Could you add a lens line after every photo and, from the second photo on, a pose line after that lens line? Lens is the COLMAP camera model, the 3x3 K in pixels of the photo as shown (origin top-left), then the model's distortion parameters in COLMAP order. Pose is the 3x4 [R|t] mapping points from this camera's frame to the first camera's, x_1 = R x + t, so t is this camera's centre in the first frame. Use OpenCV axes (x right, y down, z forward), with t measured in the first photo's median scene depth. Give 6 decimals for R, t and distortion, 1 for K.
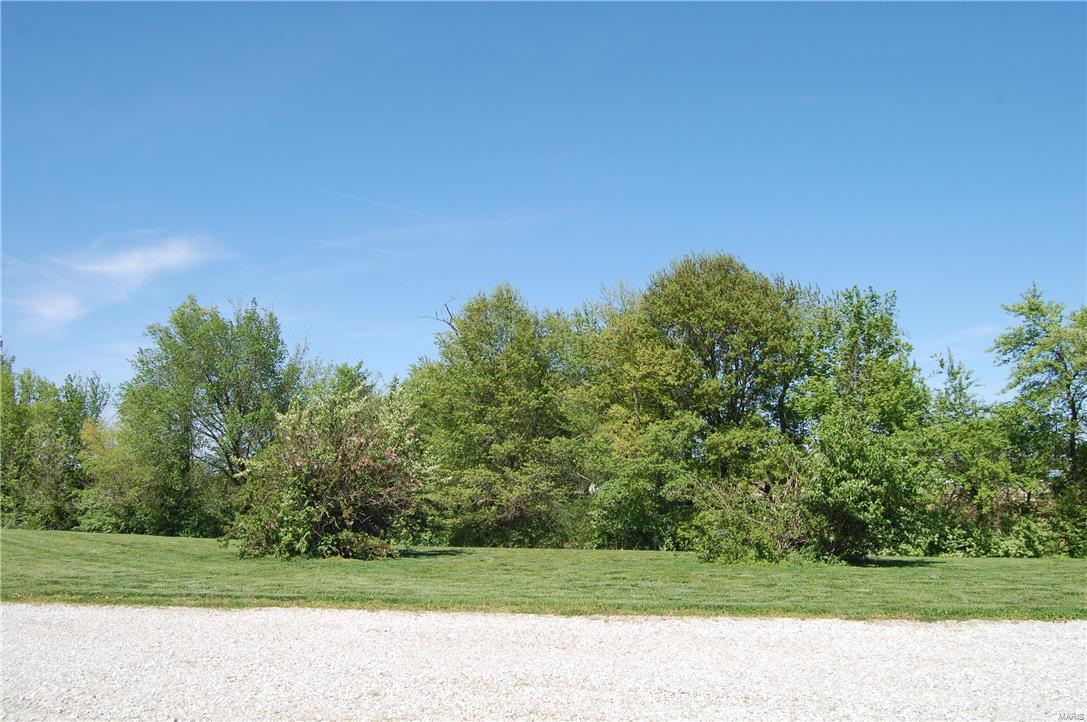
lens RADIAL K [[1009.9, 0, 543.5], [0, 1009.9, 361.0], [0, 0, 1]] dist [-0.126120, -0.000594]
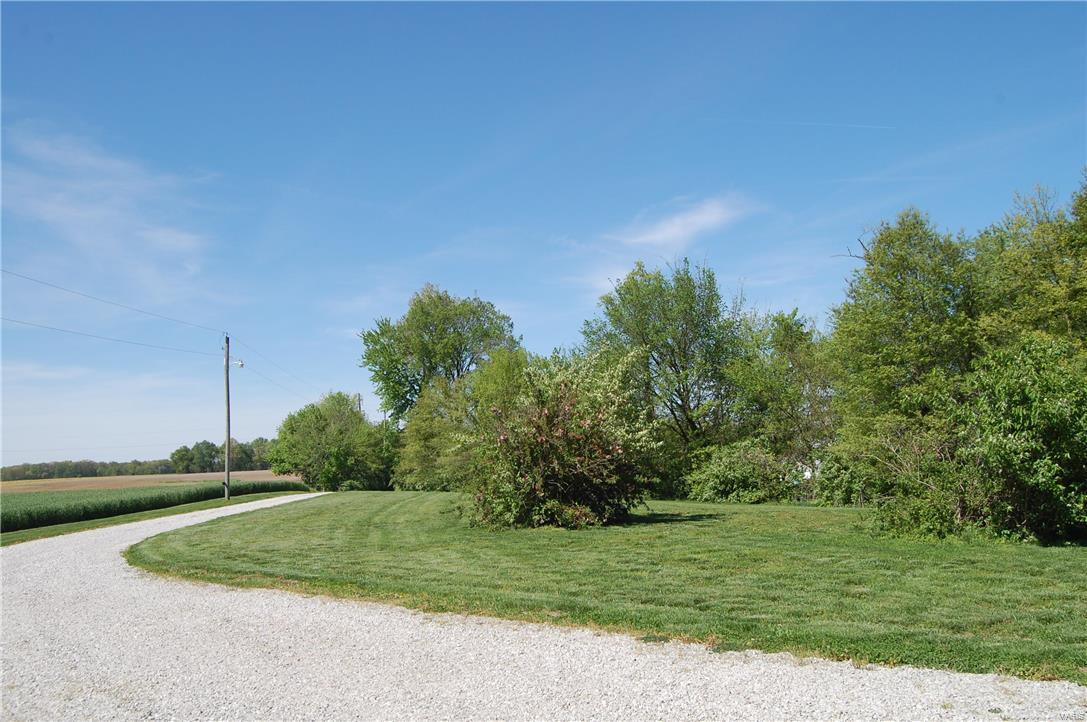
lens RADIAL K [[1005.0, 0, 546.0], [0, 1005.0, 387.3], [0, 0, 1]] dist [-0.071124, 0.000622]
pose [[0.852134, -0.070354, -0.518572, 0.134393], [0.111625, 0.992553, 0.048766, 0.002635], [0.511280, -0.099440, 0.853642, 0.059264]]
